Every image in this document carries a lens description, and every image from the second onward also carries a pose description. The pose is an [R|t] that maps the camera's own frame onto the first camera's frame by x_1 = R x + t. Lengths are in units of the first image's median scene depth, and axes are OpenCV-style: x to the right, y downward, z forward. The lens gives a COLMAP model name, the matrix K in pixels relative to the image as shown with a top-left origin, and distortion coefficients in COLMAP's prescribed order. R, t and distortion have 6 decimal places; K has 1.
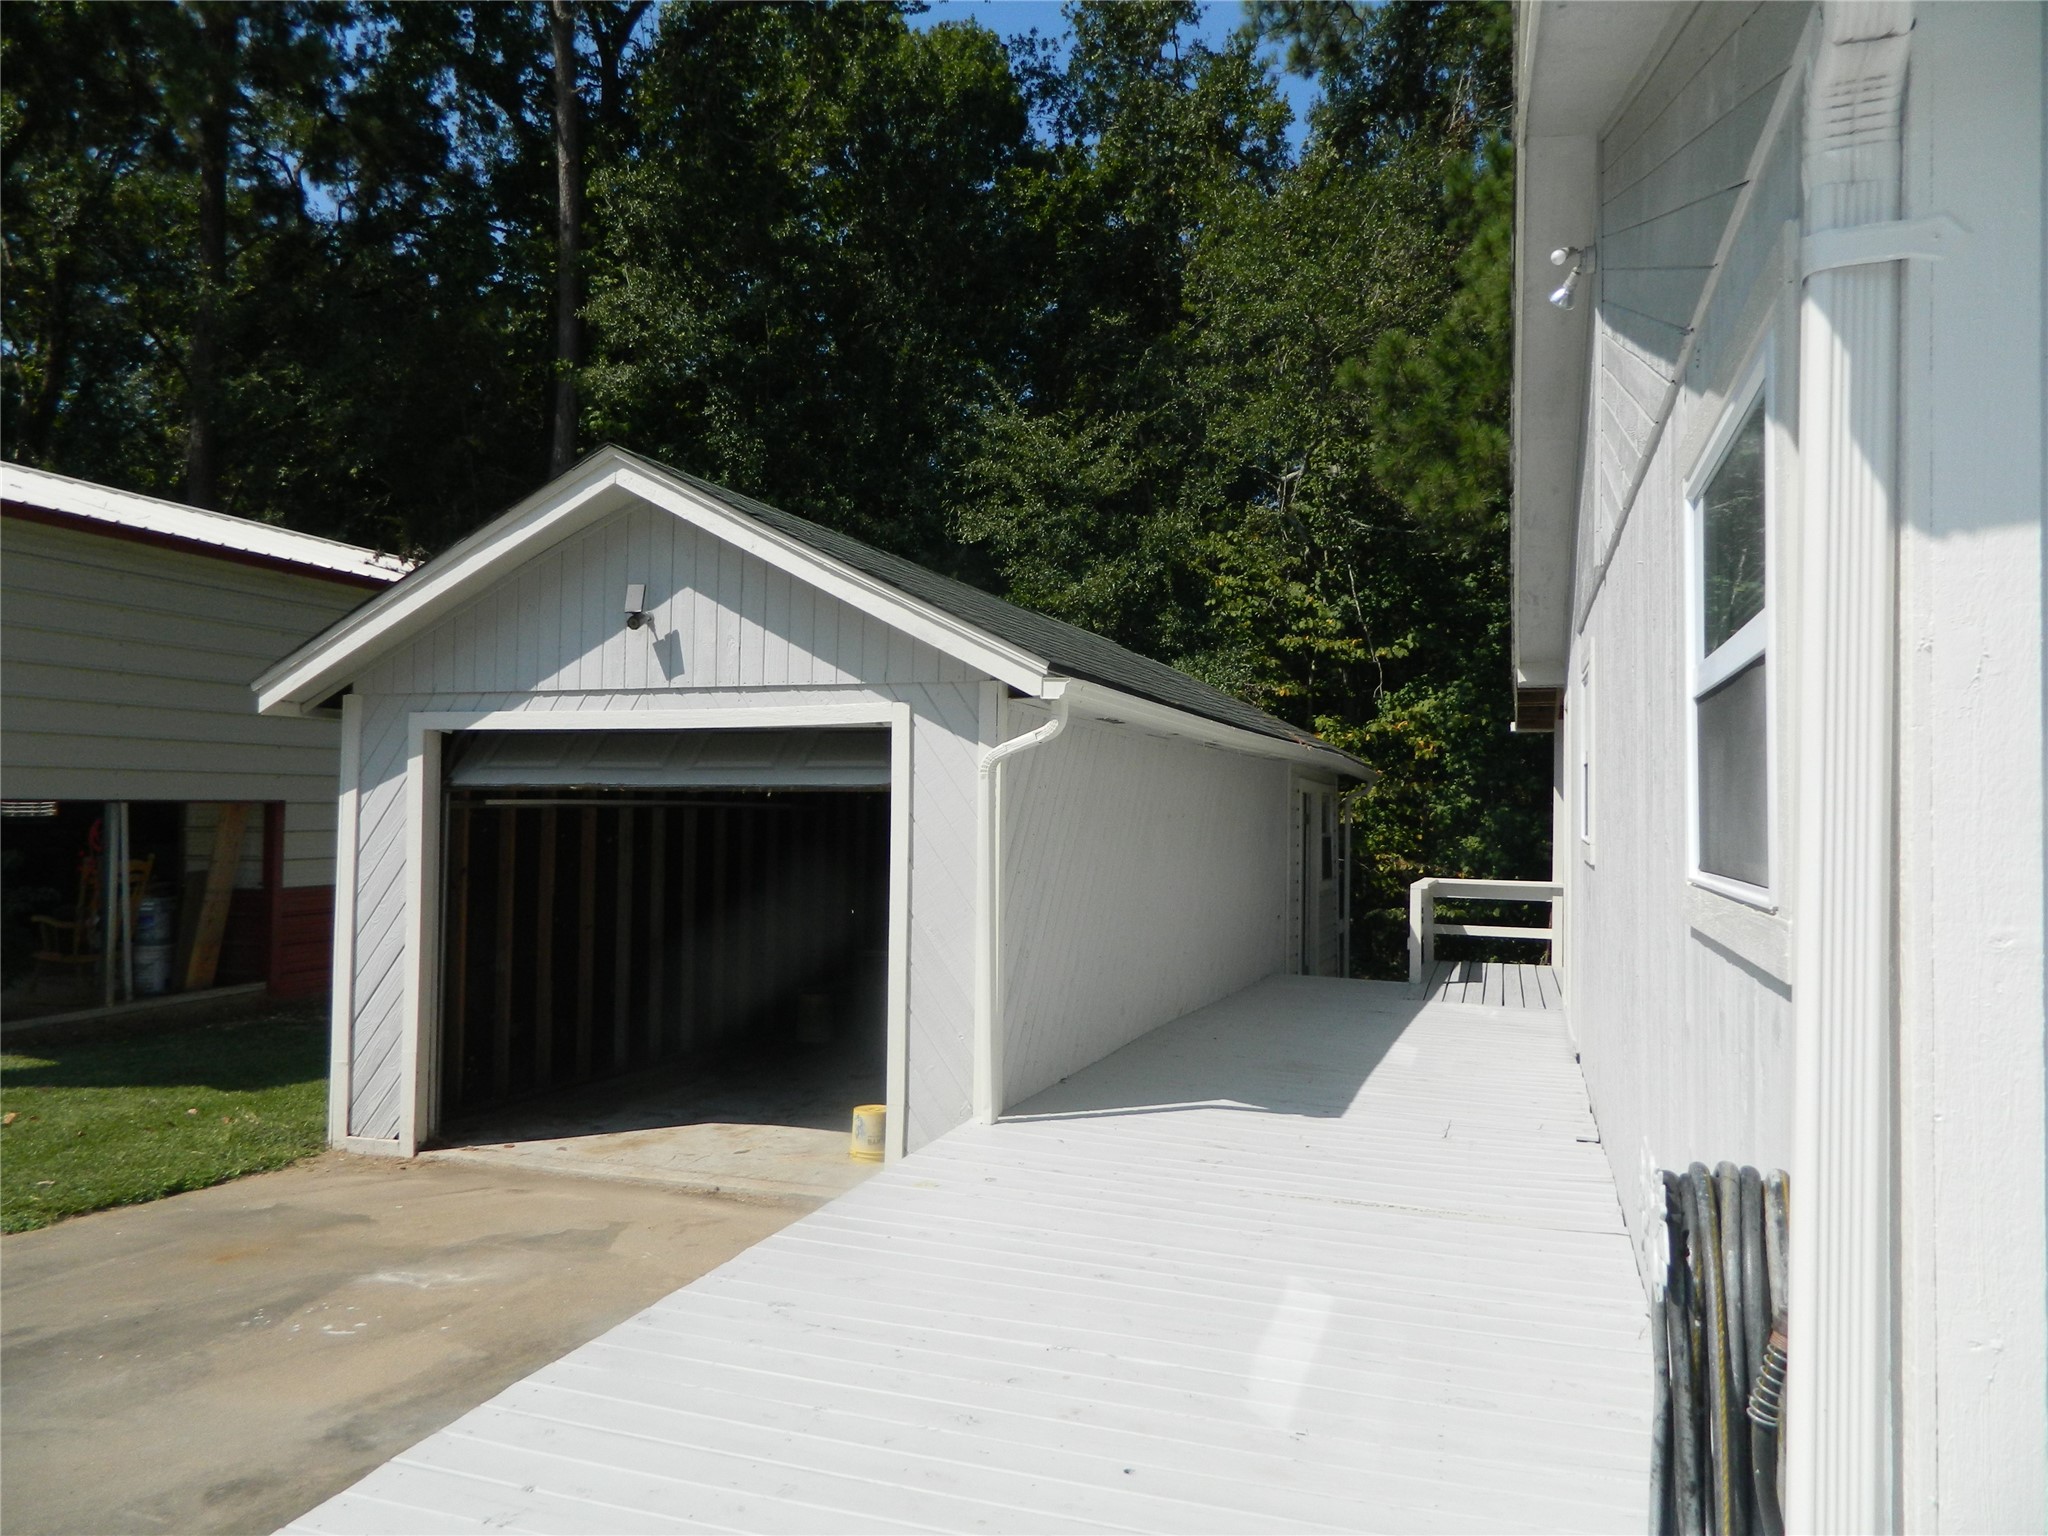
lens RADIAL K [[1513.4, 0, 1024.0], [0, 1513.4, 768.0], [0, 0, 1]] dist [0.000072, 0.002398]
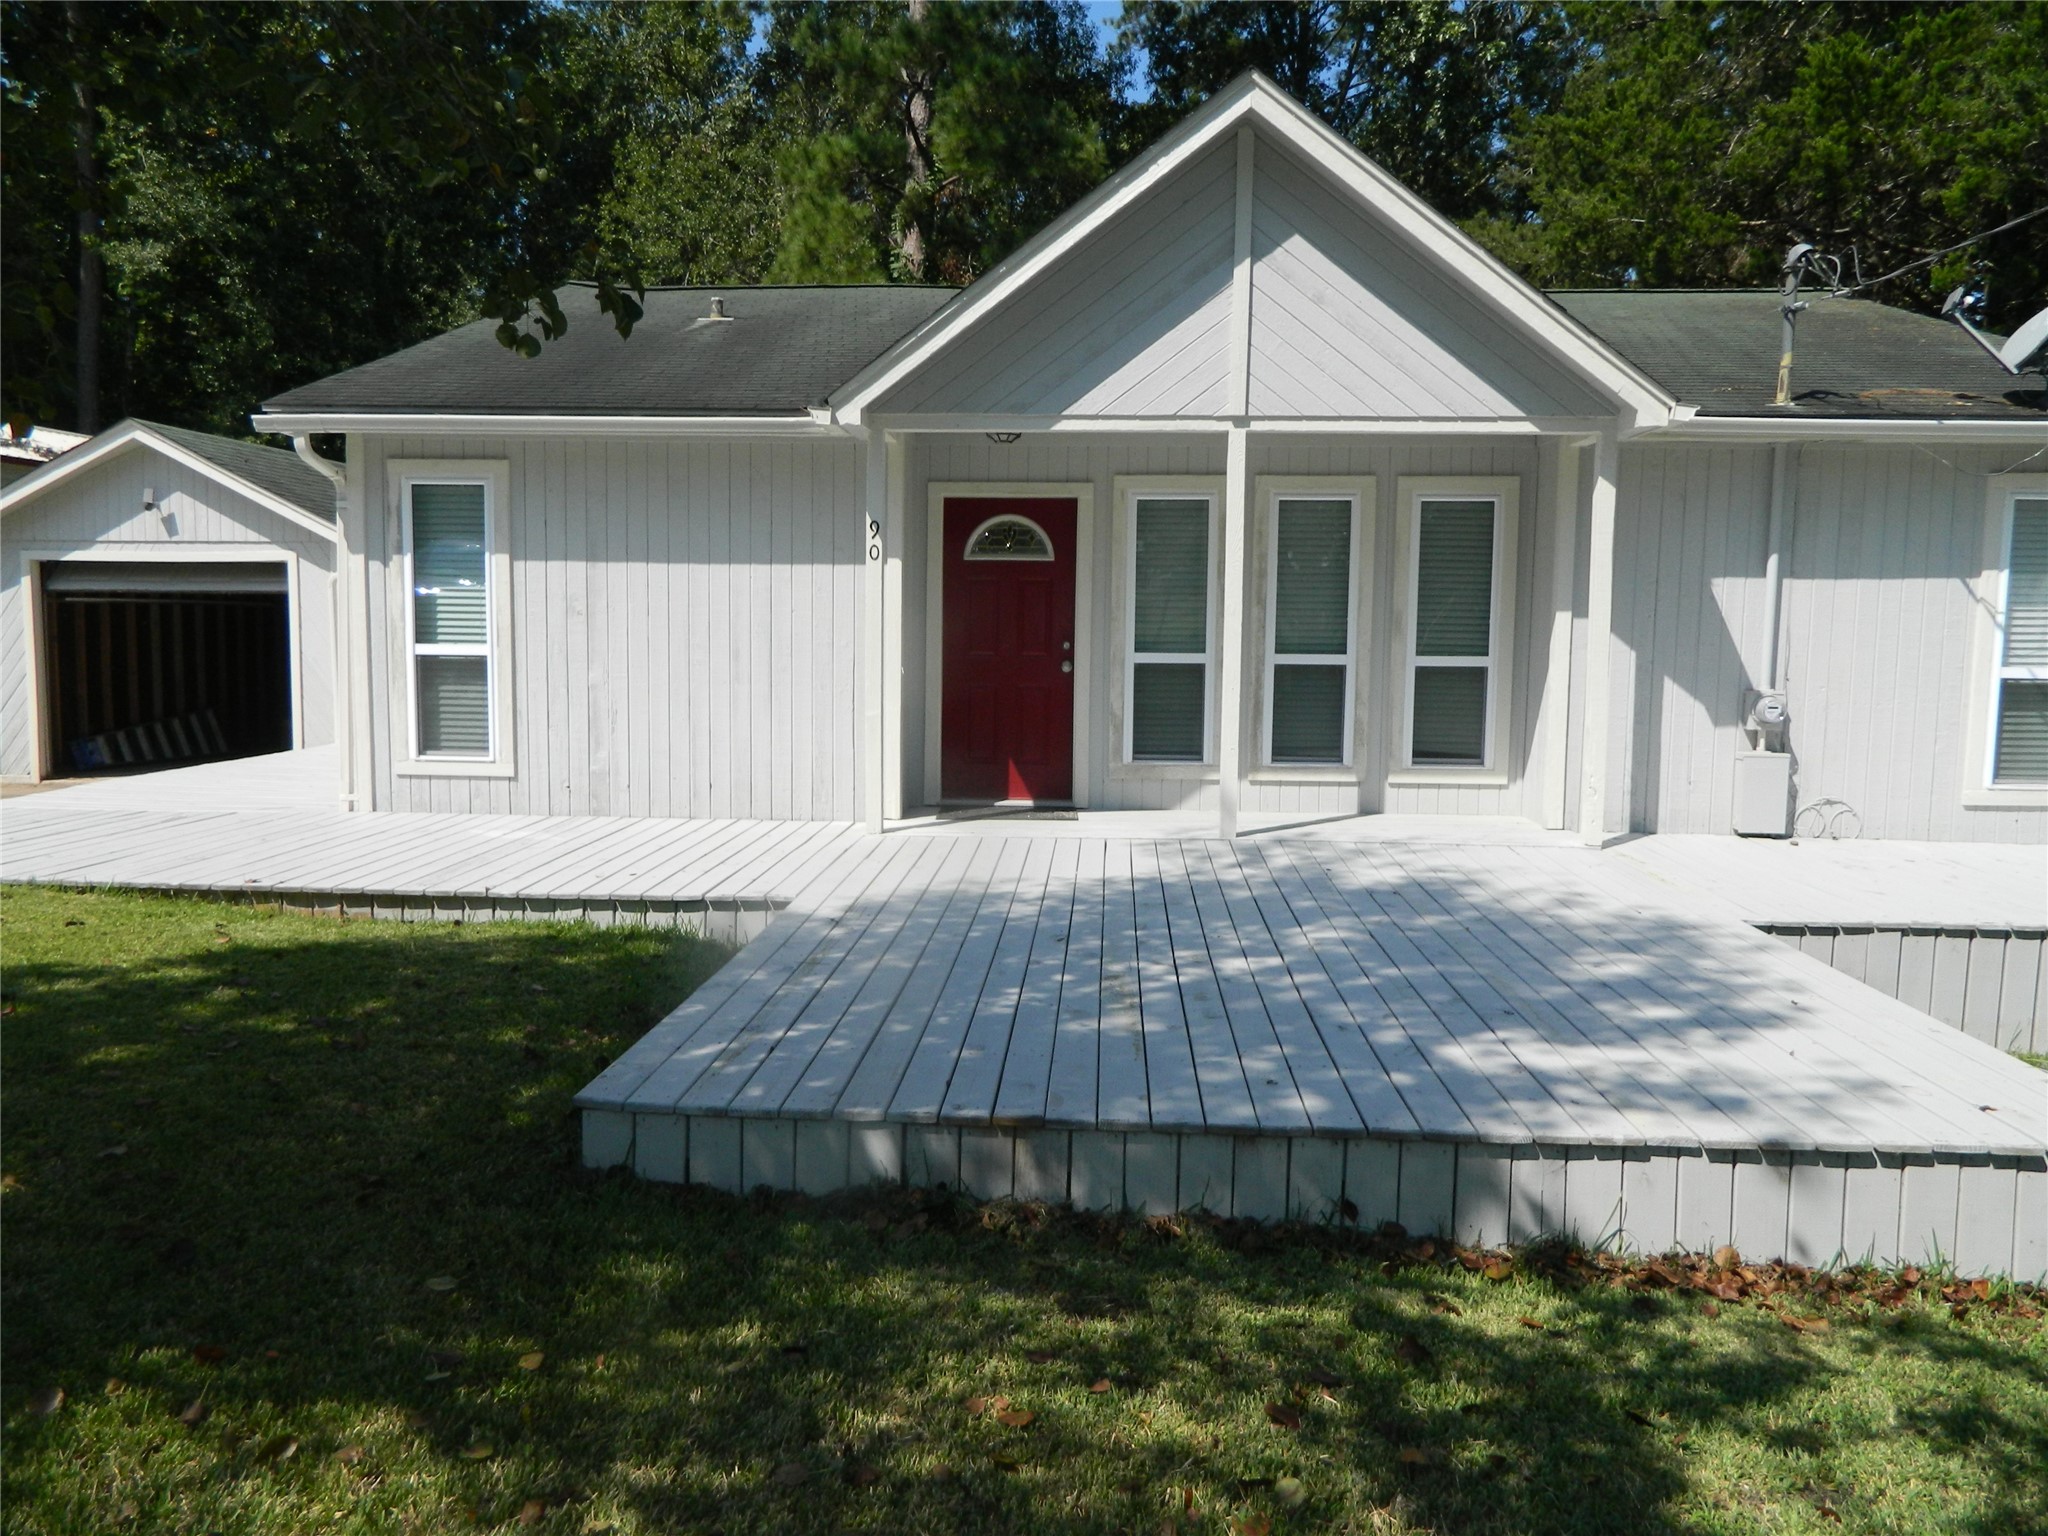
lens RADIAL K [[1513.4, 0, 1024.0], [0, 1513.4, 768.0], [0, 0, 1]] dist [0.000072, 0.002398]
pose [[0.968512, -0.021322, 0.248052, 0.354482], [-0.009864, 0.992257, 0.123807, -0.014706], [-0.248771, -0.122355, 0.960803, -1.236481]]
